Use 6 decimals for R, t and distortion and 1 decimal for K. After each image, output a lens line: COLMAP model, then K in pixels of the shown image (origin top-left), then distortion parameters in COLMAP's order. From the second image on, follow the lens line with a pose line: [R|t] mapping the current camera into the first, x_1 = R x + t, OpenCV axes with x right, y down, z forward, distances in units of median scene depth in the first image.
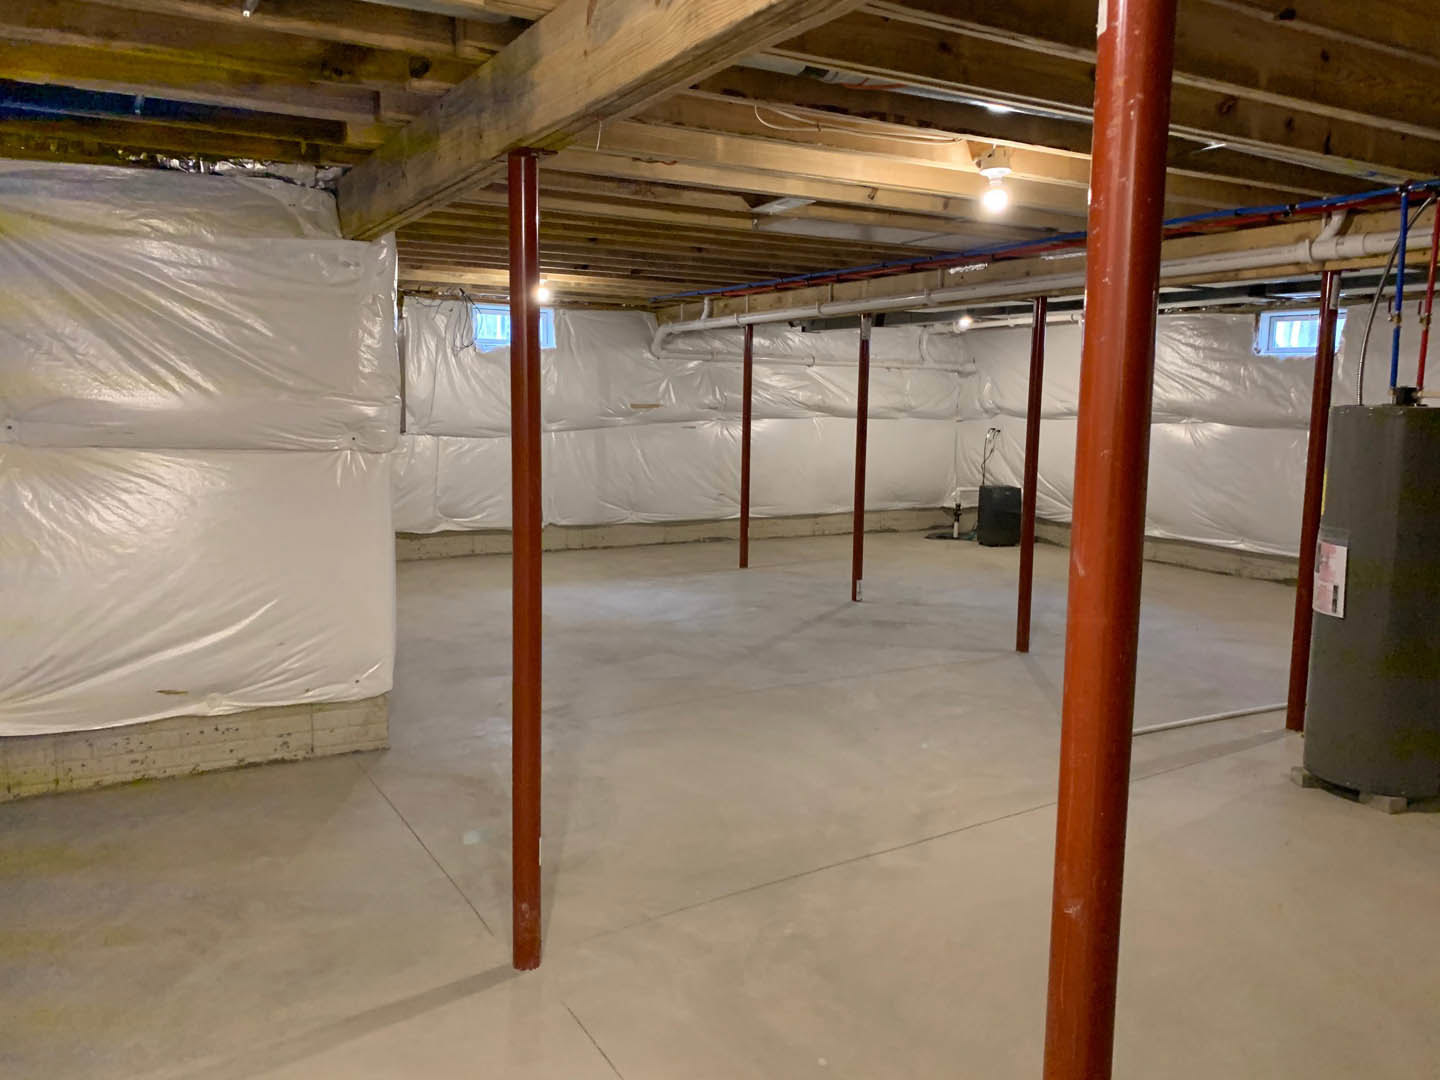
lens RADIAL K [[1121.6, 0, 715.3], [0, 1121.6, 529.5], [0, 0, 1]] dist [0.071373, -0.109896]
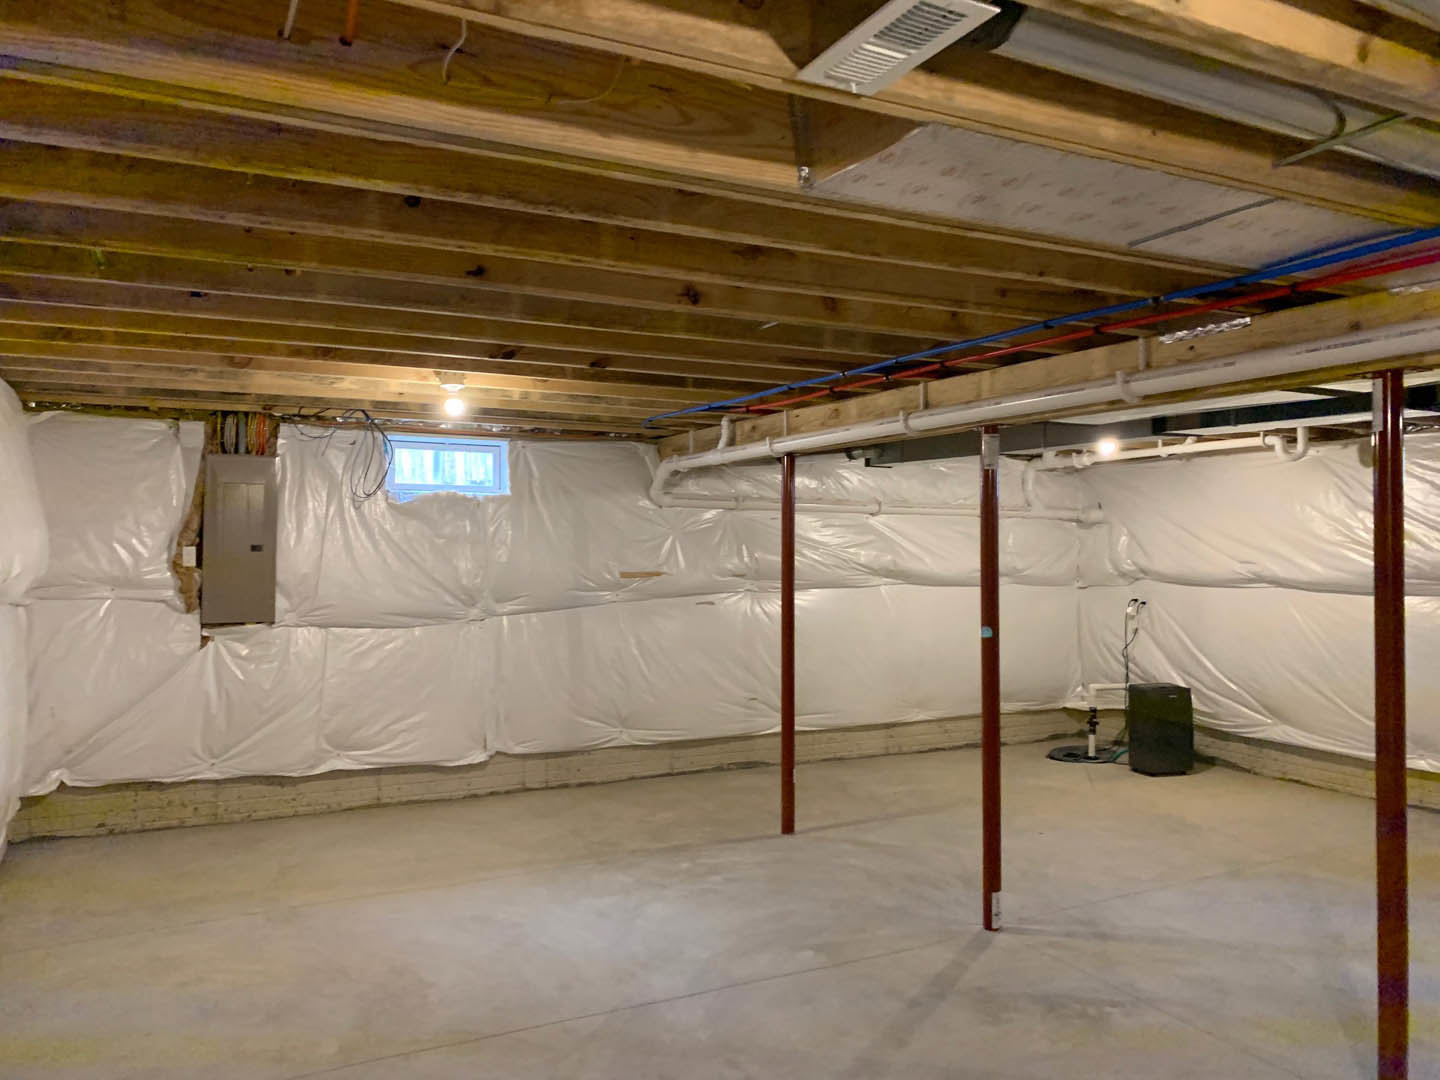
lens RADIAL K [[1121.6, 0, 718.1], [0, 1121.6, 508.6], [0, 0, 1]] dist [0.071373, -0.109896]
pose [[0.999413, -0.014015, -0.031249, 0.007637], [0.009156, 0.988559, -0.150559, -0.046530], [0.033002, 0.150185, 0.988107, 0.314726]]
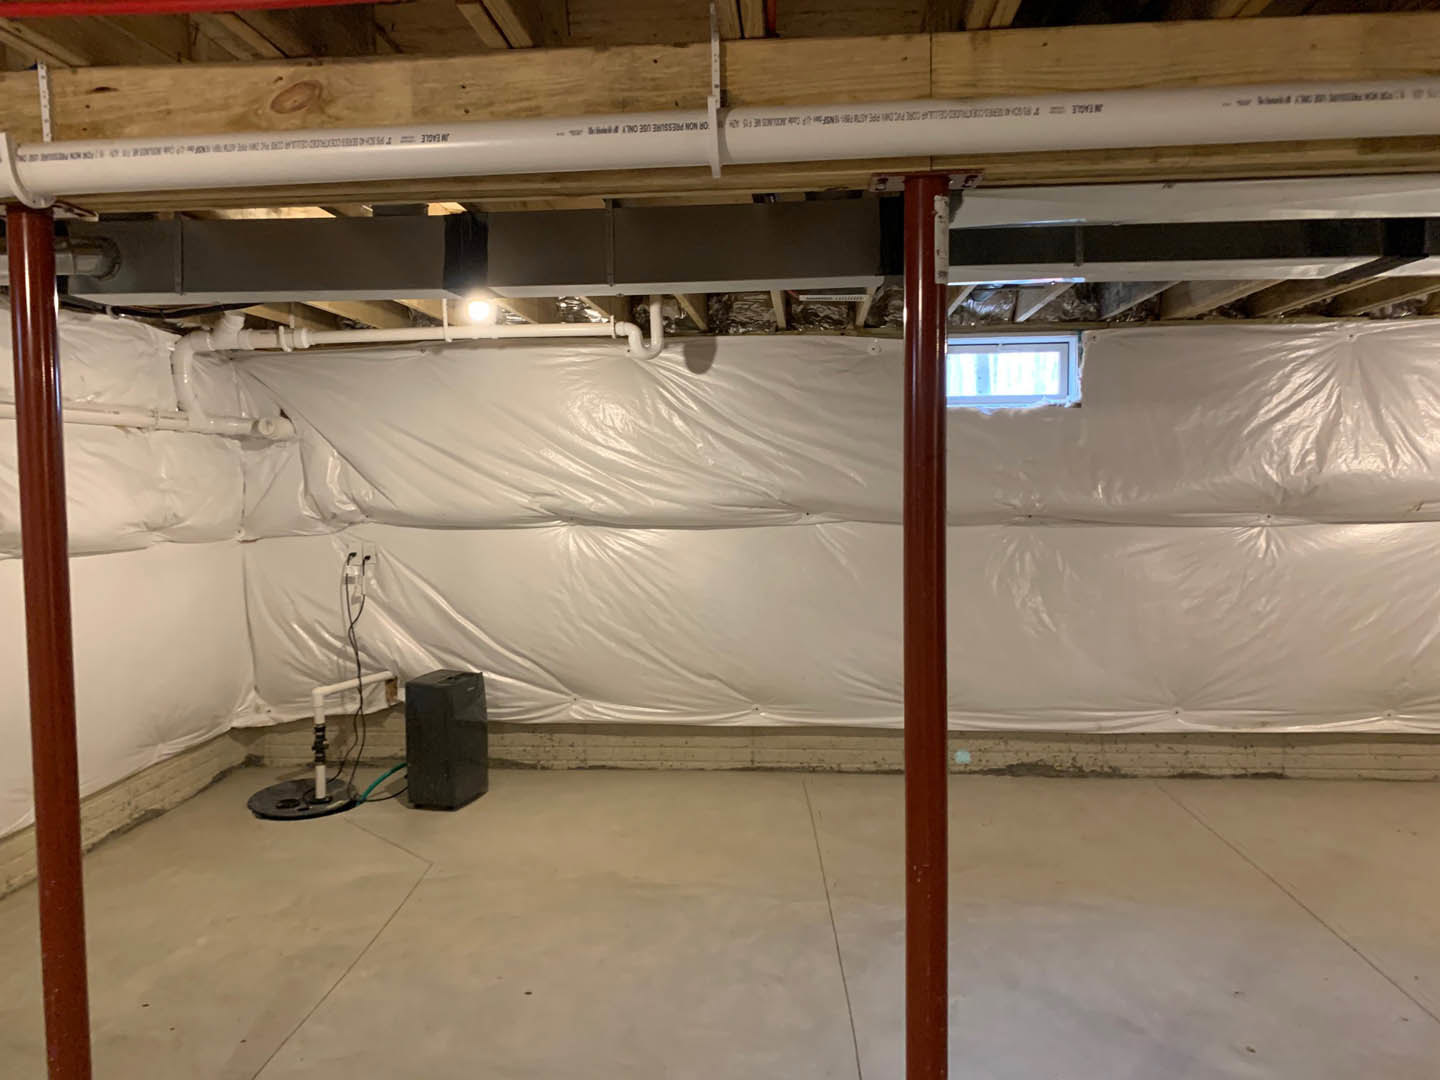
lens RADIAL K [[1121.6, 0, 708.5], [0, 1121.6, 536.3], [0, 0, 1]] dist [0.071373, -0.109896]
pose [[0.559458, -0.067849, 0.826077, -0.078222], [0.122040, 0.992525, -0.001131, -0.087680], [-0.819825, 0.101447, 0.563556, 0.676093]]
